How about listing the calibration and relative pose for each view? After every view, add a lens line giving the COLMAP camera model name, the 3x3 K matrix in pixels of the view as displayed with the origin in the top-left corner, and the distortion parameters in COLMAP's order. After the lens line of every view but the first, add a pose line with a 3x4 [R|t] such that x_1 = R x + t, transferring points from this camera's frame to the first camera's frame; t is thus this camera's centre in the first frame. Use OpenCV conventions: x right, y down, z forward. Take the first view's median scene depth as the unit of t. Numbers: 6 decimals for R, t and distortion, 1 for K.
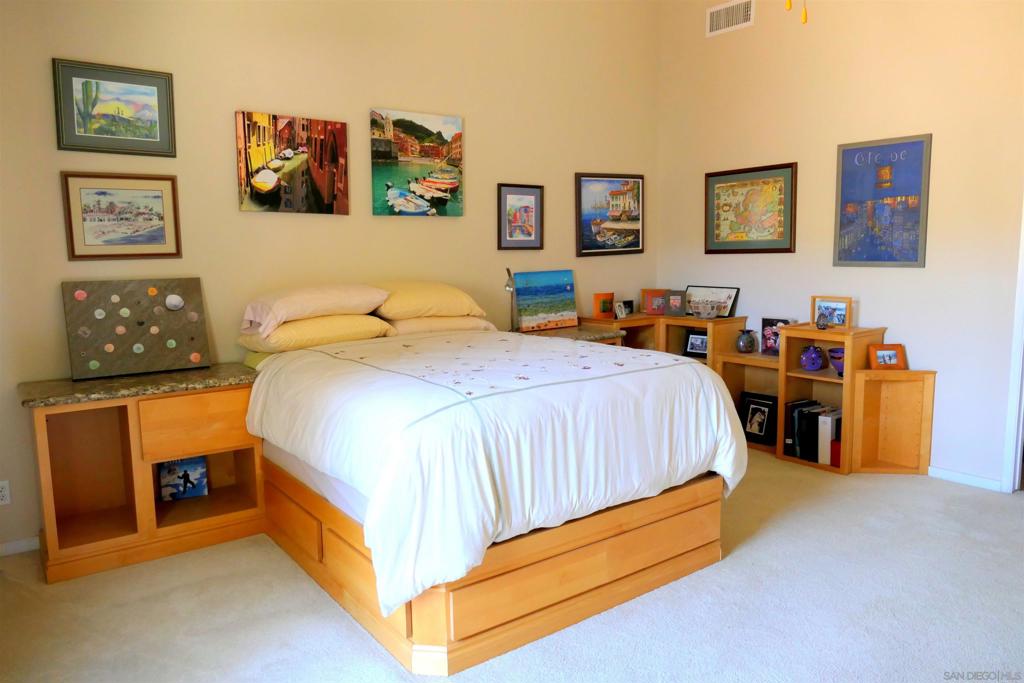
lens RADIAL K [[726.5, 0, 512.0], [0, 726.5, 341.5], [0, 0, 1]] dist [-0.017956, -0.000196]
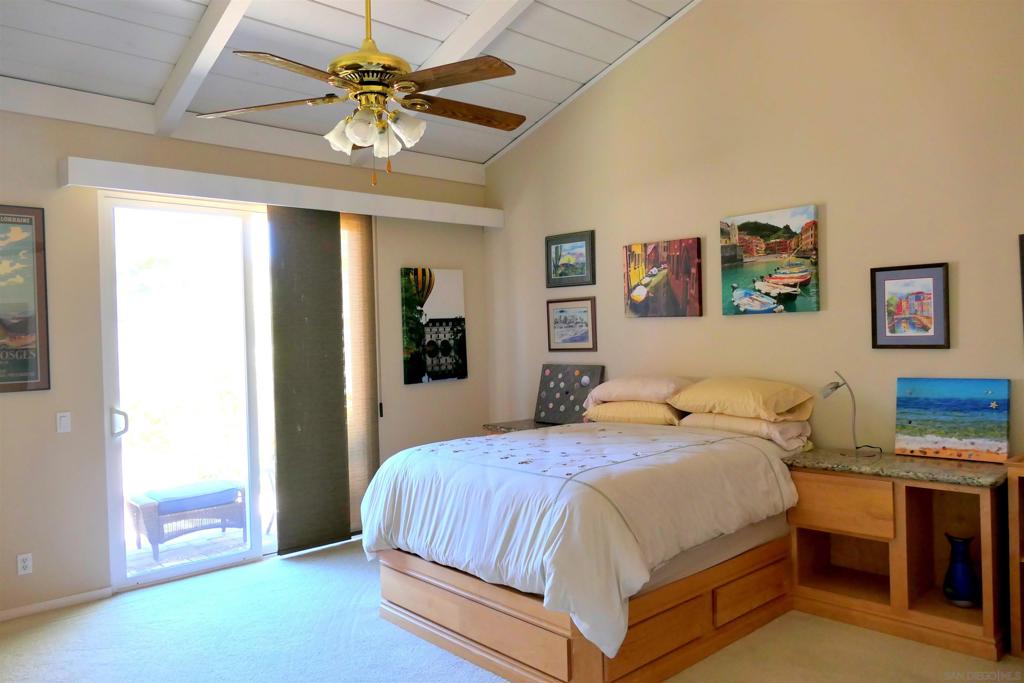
lens RADIAL K [[726.5, 0, 512.0], [0, 726.5, 341.5], [0, 0, 1]] dist [-0.017956, -0.000196]
pose [[0.102134, 0.013562, -0.994678, 0.851086], [-0.109846, 0.993946, 0.002273, -0.103390], [0.988687, 0.109029, 0.103005, 0.582903]]
